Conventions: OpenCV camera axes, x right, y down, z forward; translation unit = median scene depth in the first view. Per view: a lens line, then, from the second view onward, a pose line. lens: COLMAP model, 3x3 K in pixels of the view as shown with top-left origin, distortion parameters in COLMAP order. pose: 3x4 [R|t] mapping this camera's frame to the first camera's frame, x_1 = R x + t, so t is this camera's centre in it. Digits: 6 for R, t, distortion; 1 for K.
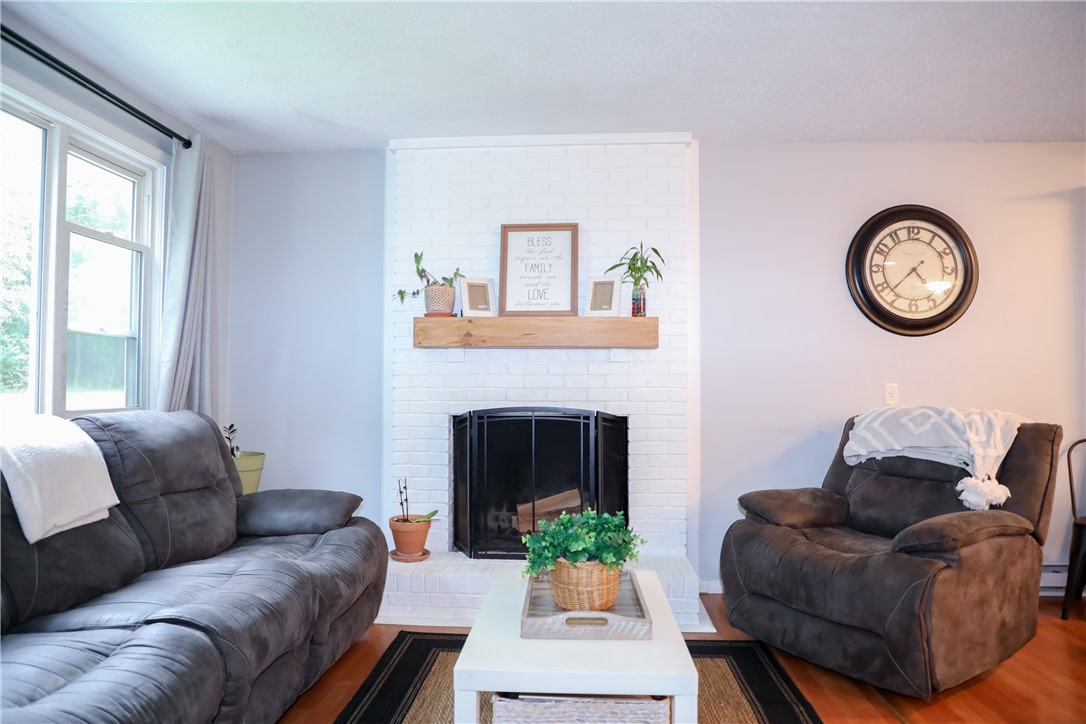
lens RADIAL K [[711.3, 0, 543.1], [0, 711.3, 362.2], [0, 0, 1]] dist [-0.067780, 0.023013]
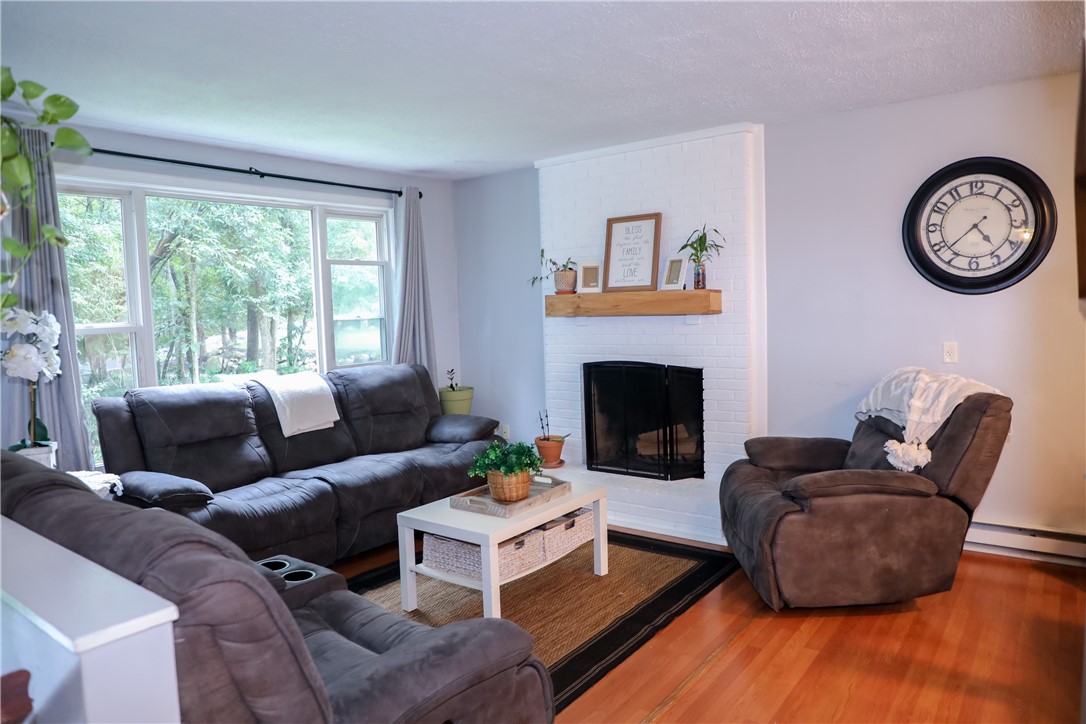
lens RADIAL K [[711.3, 0, 539.7], [0, 711.3, 363.5], [0, 0, 1]] dist [-0.067780, 0.023013]
pose [[0.827587, 0.015820, -0.561115, 0.576430], [0.051880, 0.993169, 0.104519, -0.075002], [0.558935, -0.115609, 0.821113, -0.157476]]
